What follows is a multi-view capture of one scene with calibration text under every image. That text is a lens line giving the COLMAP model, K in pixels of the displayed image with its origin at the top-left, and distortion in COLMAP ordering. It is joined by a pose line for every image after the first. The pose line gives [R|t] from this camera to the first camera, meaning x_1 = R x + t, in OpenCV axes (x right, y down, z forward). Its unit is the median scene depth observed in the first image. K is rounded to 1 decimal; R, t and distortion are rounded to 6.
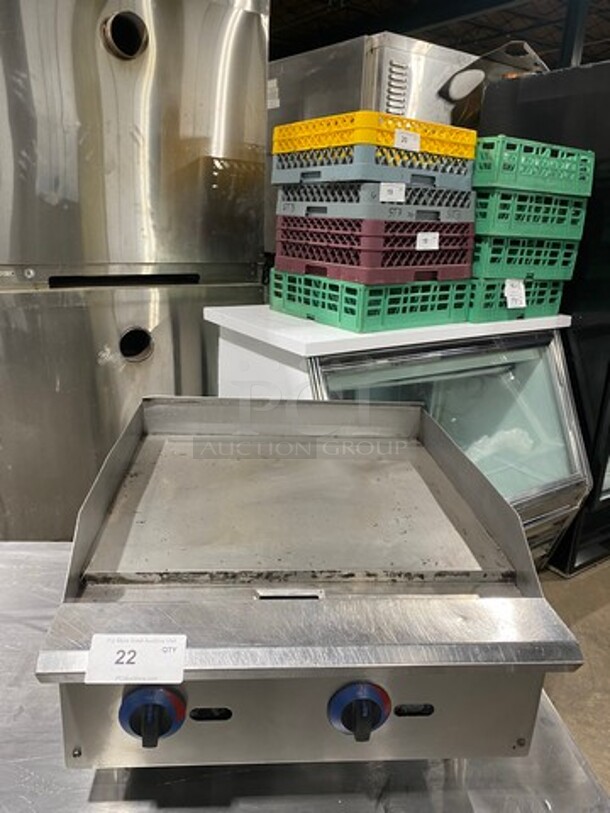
lens RADIAL K [[608.8, 0, 305.0], [0, 608.8, 406.5], [0, 0, 1]] dist [0.008808, -0.002304]
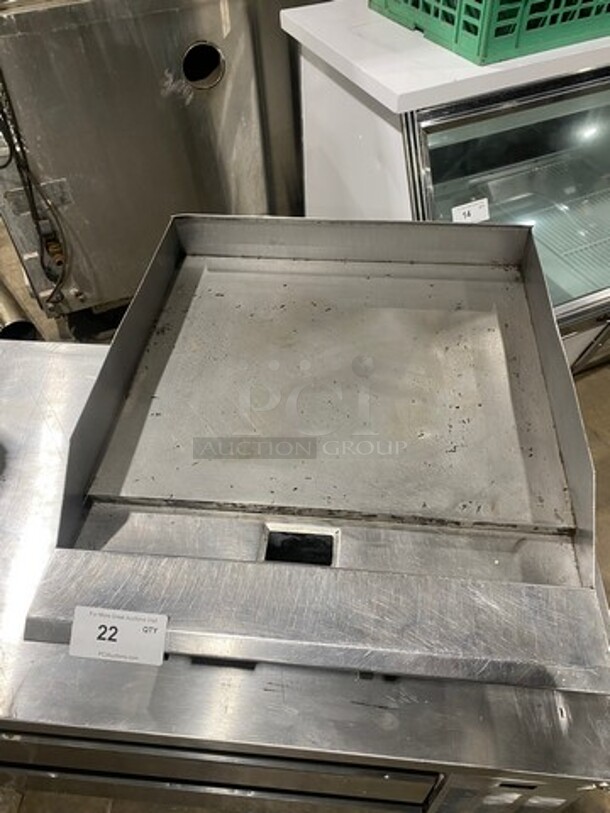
lens RADIAL K [[615.2, 0, 315.3], [0, 615.2, 406.8], [0, 0, 1]] dist [0.021005, -0.004407]
pose [[0.980428, 0.082965, -0.178541, 0.063209], [0.016623, 0.868748, 0.494975, -0.136790], [0.196173, -0.488256, 0.850366, 0.140084]]
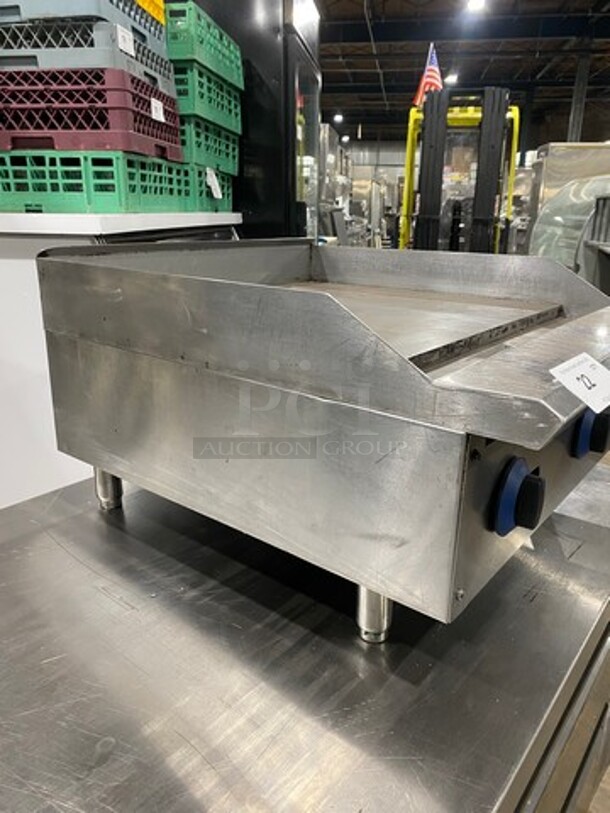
lens RADIAL K [[608.8, 0, 305.0], [0, 608.8, 406.5], [0, 0, 1]] dist [0.008808, -0.002304]
pose [[0.690173, -0.256281, 0.676743, -0.381668], [0.234215, 0.963961, 0.126186, 0.089847], [-0.684693, 0.071413, 0.725325, 0.238694]]
